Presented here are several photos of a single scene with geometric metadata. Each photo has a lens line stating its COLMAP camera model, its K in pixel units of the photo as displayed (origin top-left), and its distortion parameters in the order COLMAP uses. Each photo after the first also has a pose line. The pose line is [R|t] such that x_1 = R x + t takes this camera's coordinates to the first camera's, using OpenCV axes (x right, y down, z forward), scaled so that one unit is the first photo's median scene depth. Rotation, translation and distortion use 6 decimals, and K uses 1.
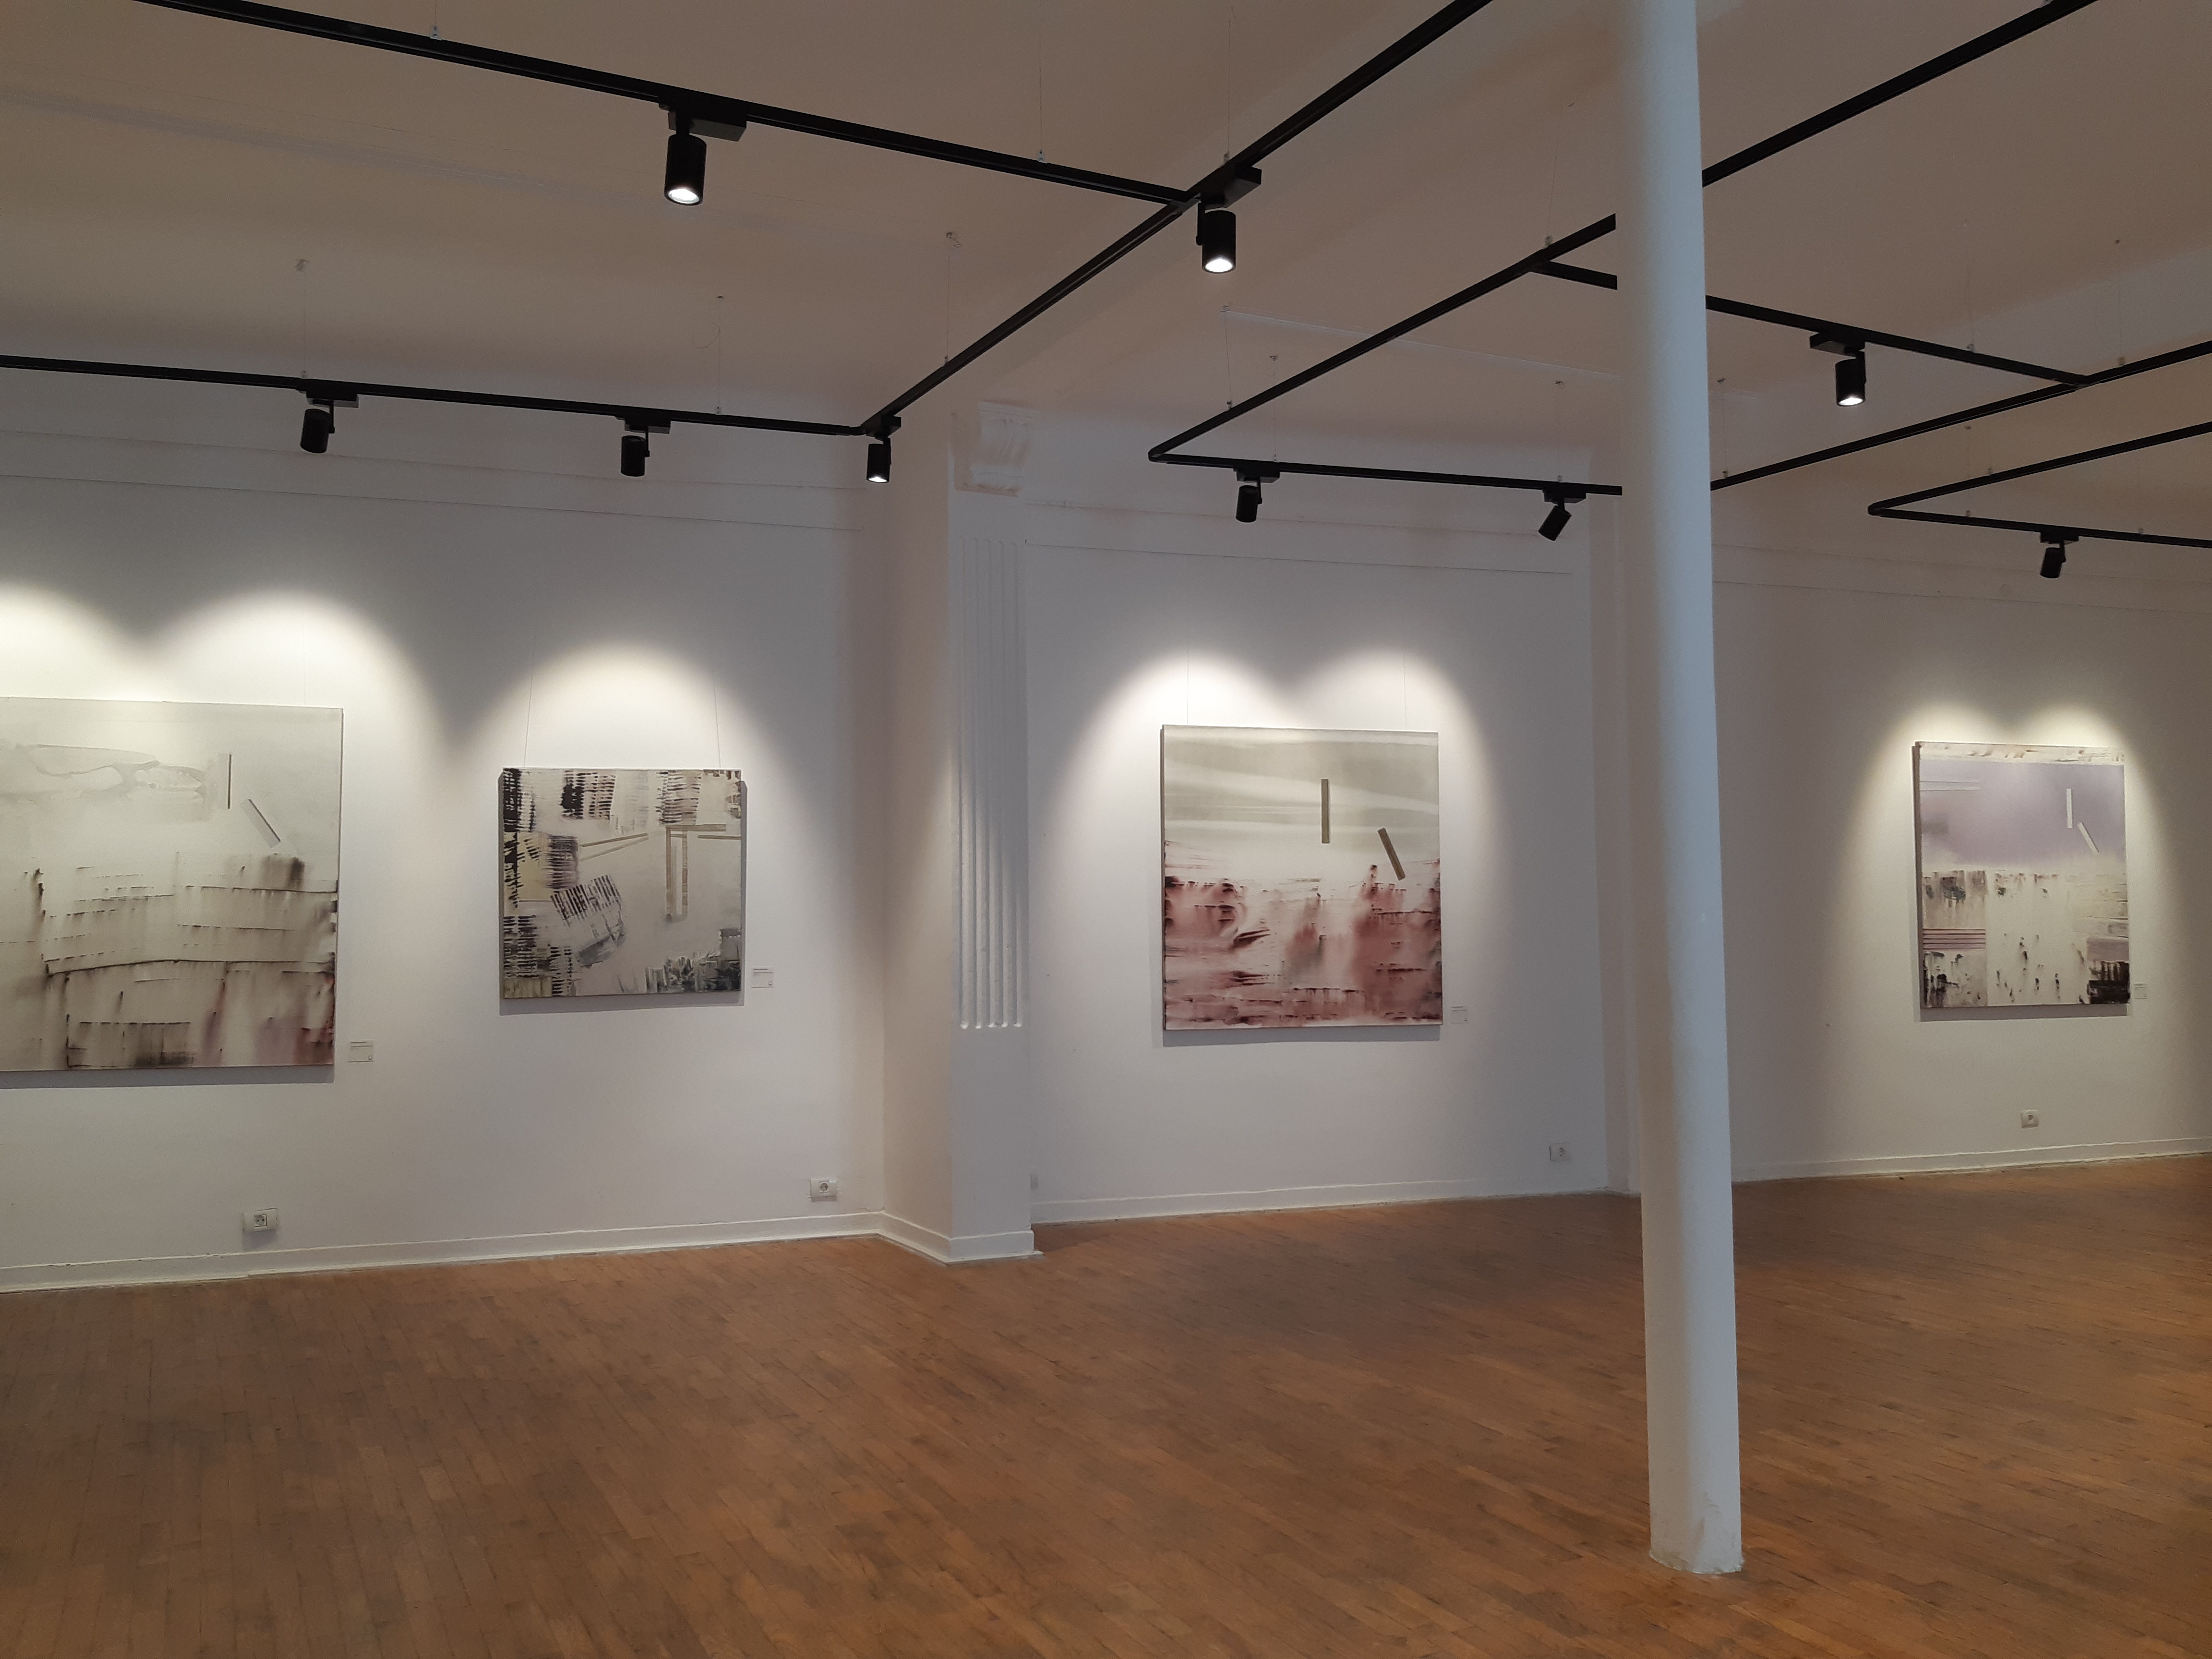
lens RADIAL K [[1710.0, 0, 1106.9], [0, 1710.0, 812.6], [0, 0, 1]] dist [0.089539, -0.149611]
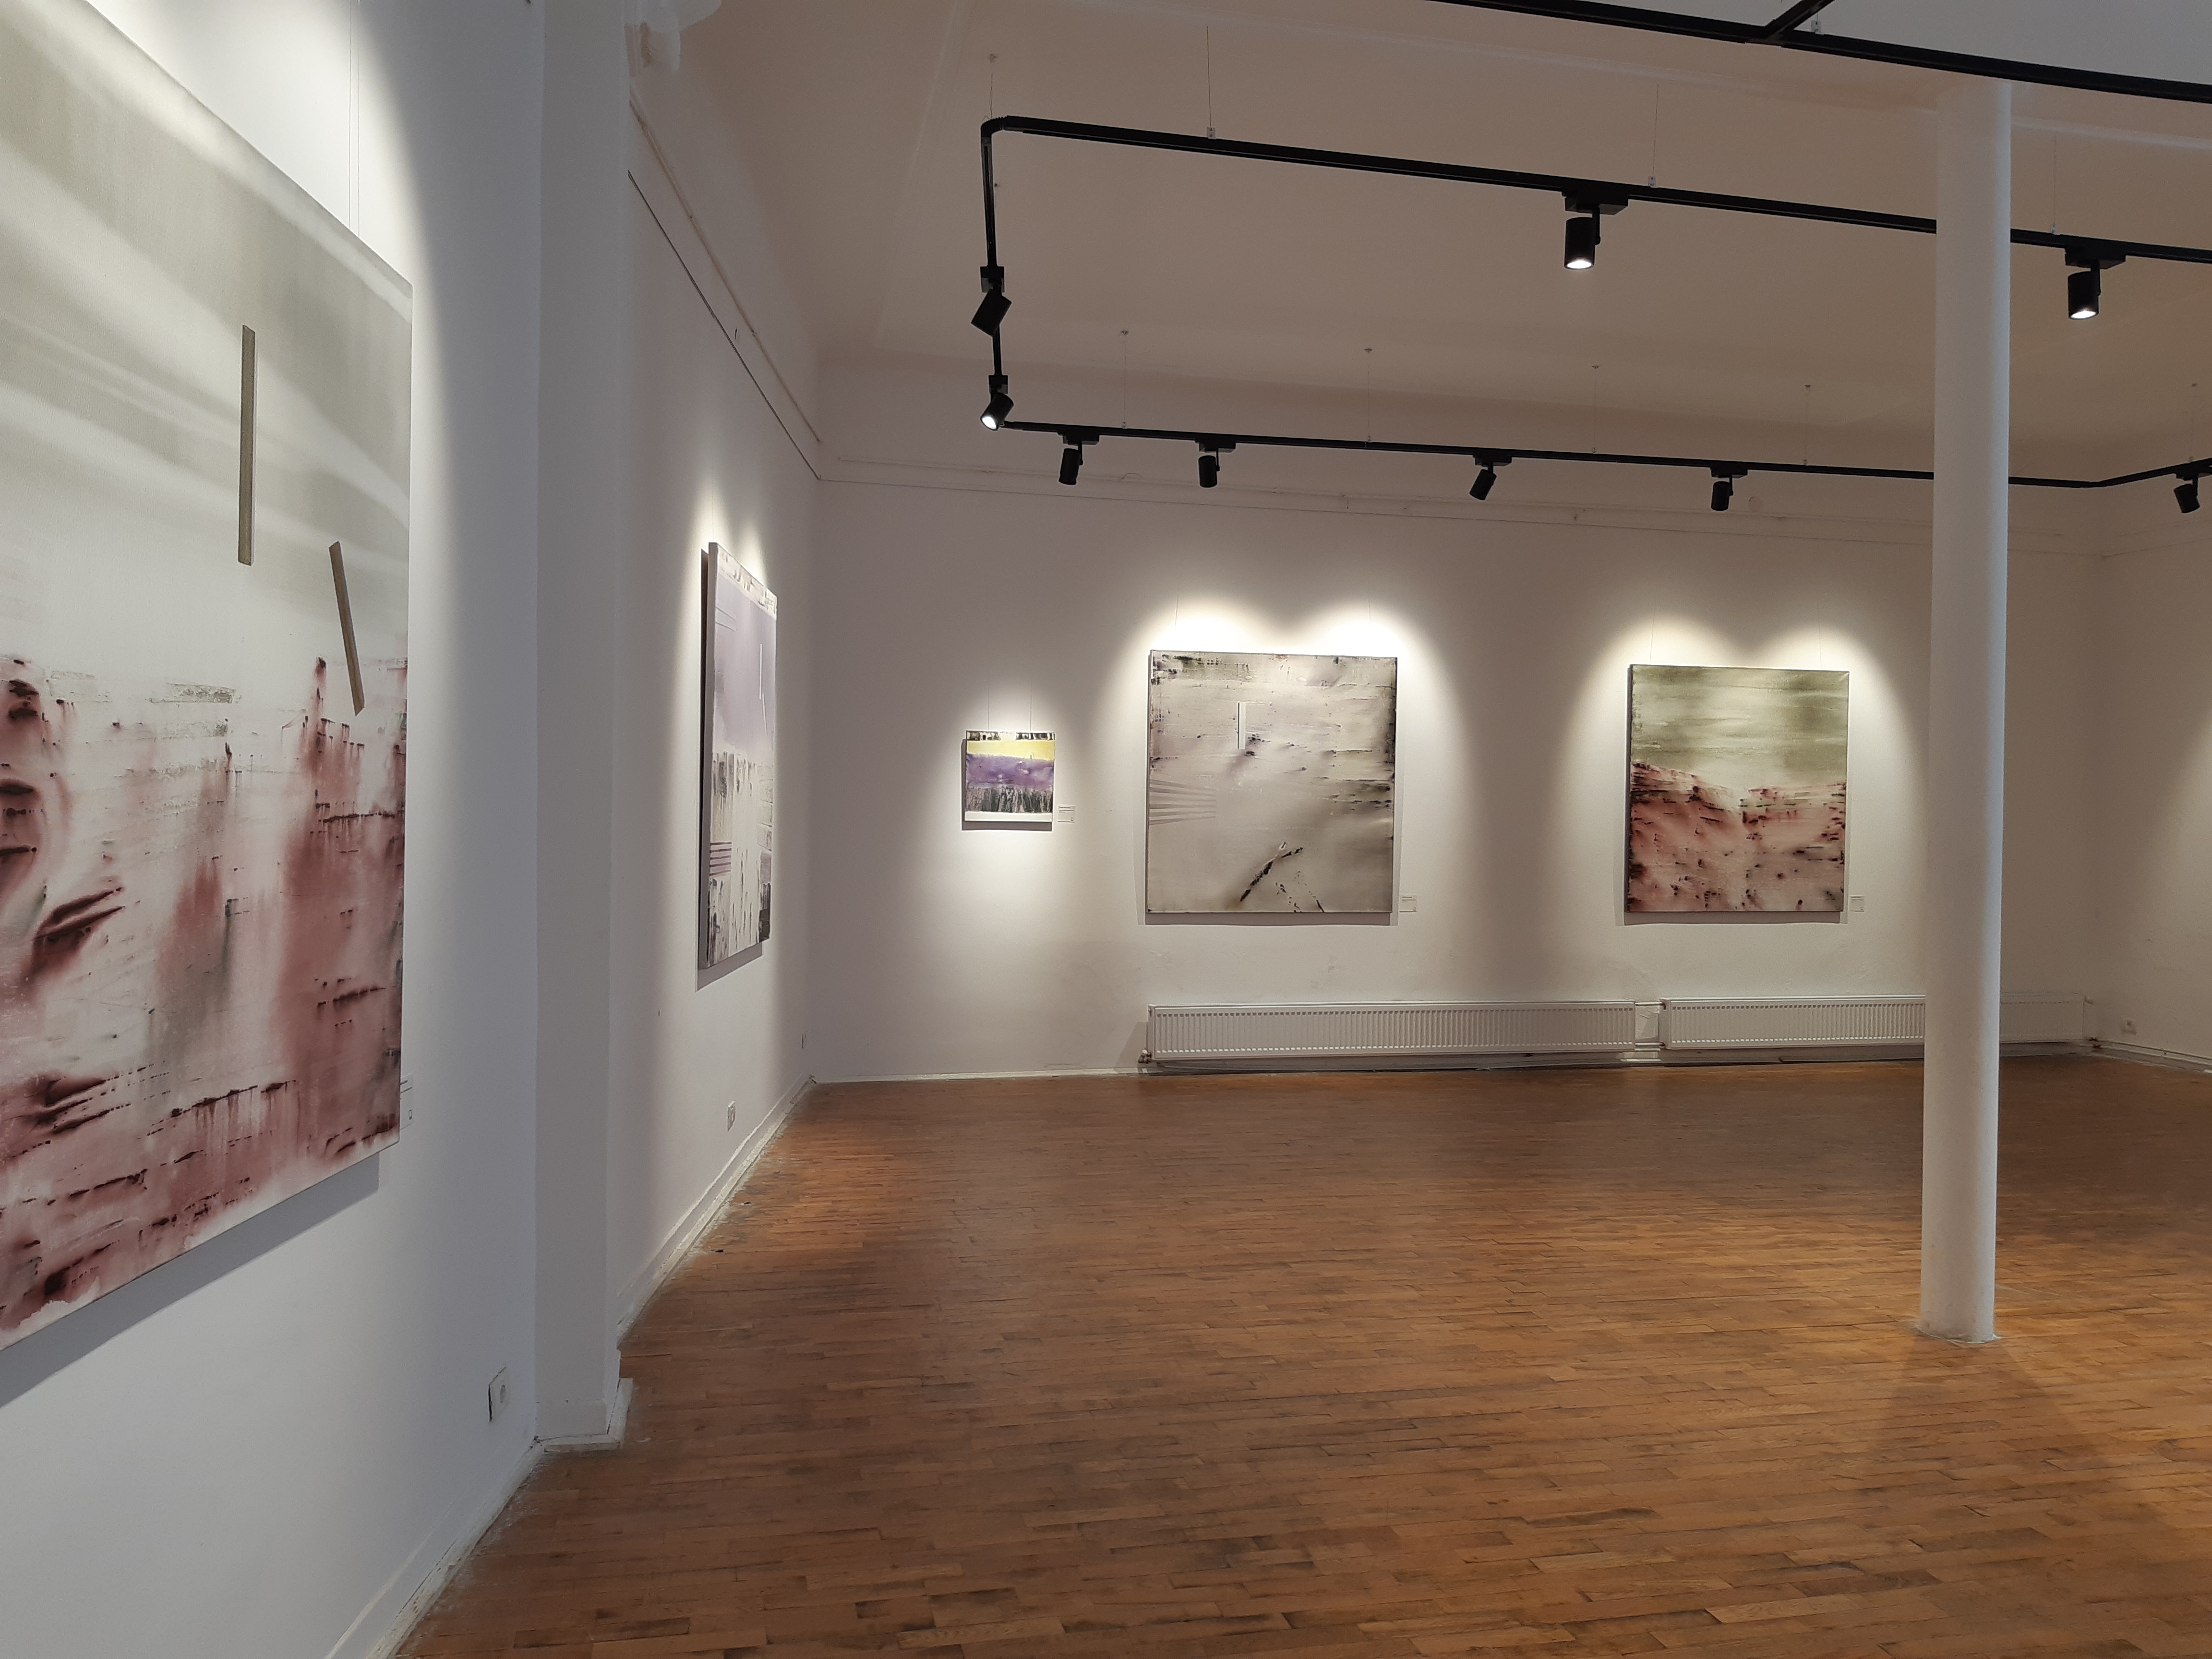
lens RADIAL K [[1710.0, 0, 1089.6], [0, 1710.0, 823.5], [0, 0, 1]] dist [0.089539, -0.149611]
pose [[0.259561, 0.002619, 0.965723, -0.111893], [-0.070810, 0.997356, 0.016327, 0.048243], [-0.963127, -0.072621, 0.259061, 0.846139]]
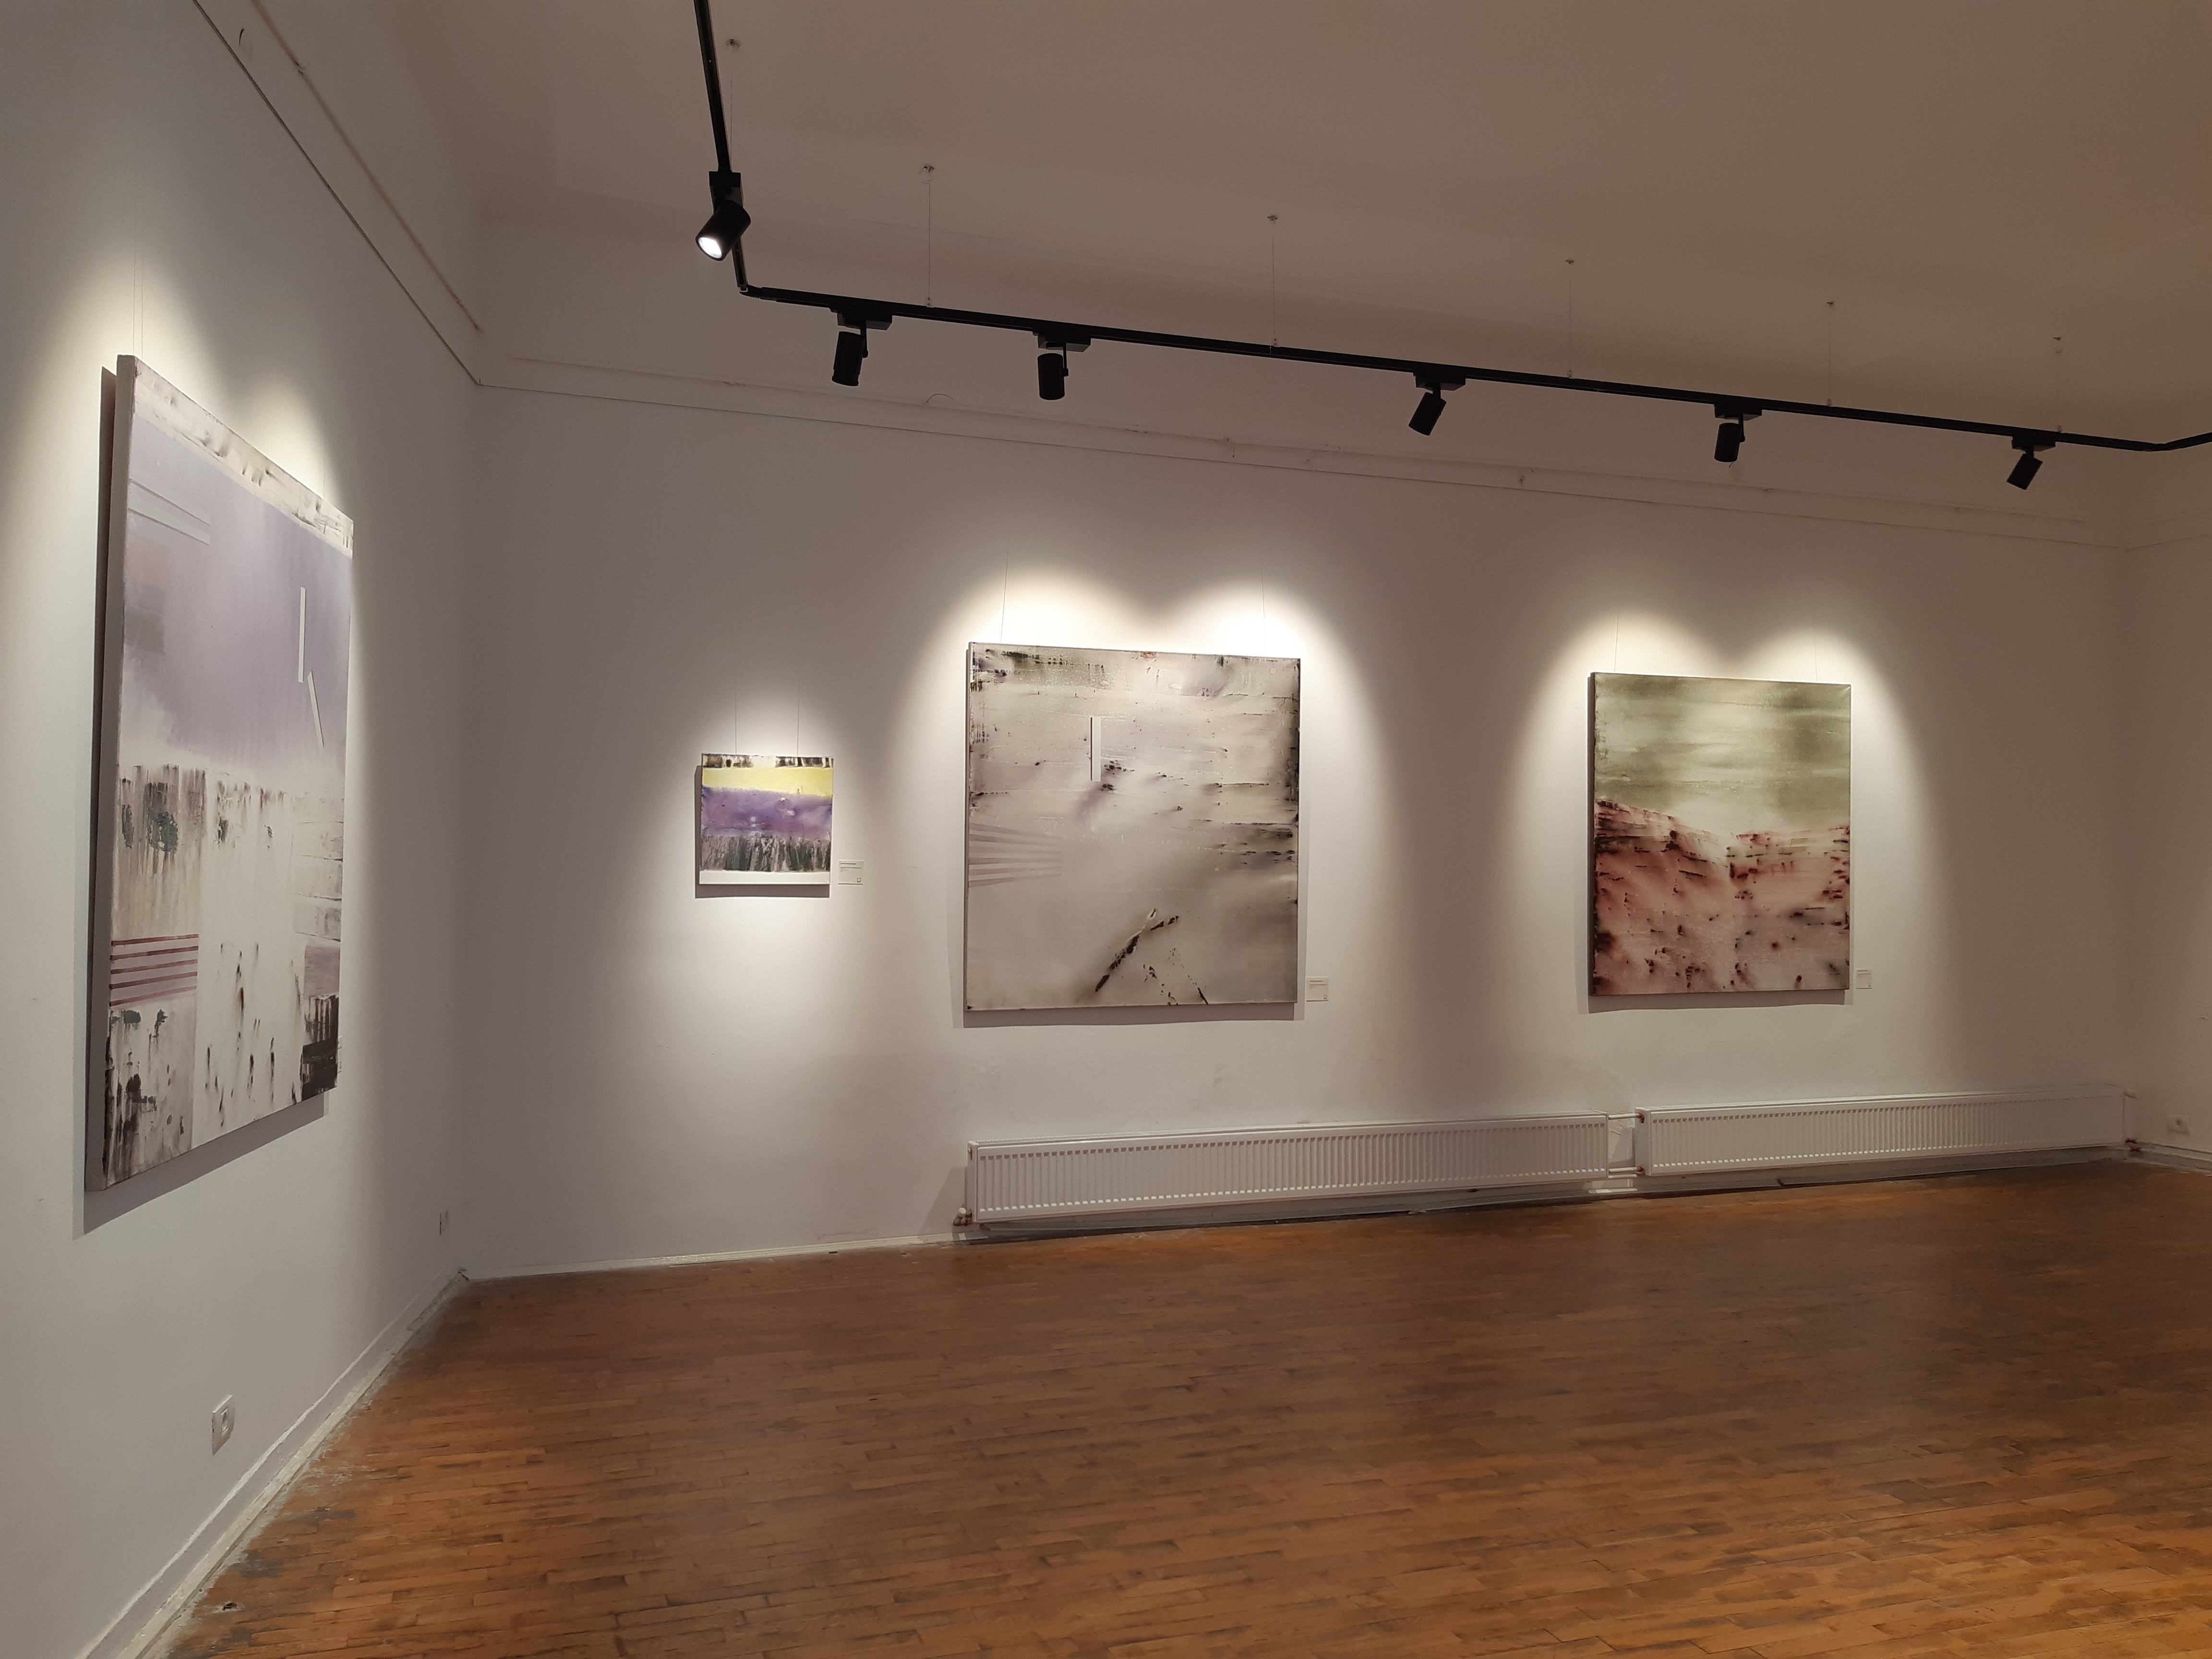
lens RADIAL K [[1710.0, 0, 1101.3], [0, 1710.0, 822.5], [0, 0, 1]] dist [0.089539, -0.149611]
pose [[0.143354, 0.032383, 0.989141, 0.217717], [-0.064689, 0.997634, -0.023286, 0.049190], [-0.987555, -0.060648, 0.145110, 0.928043]]
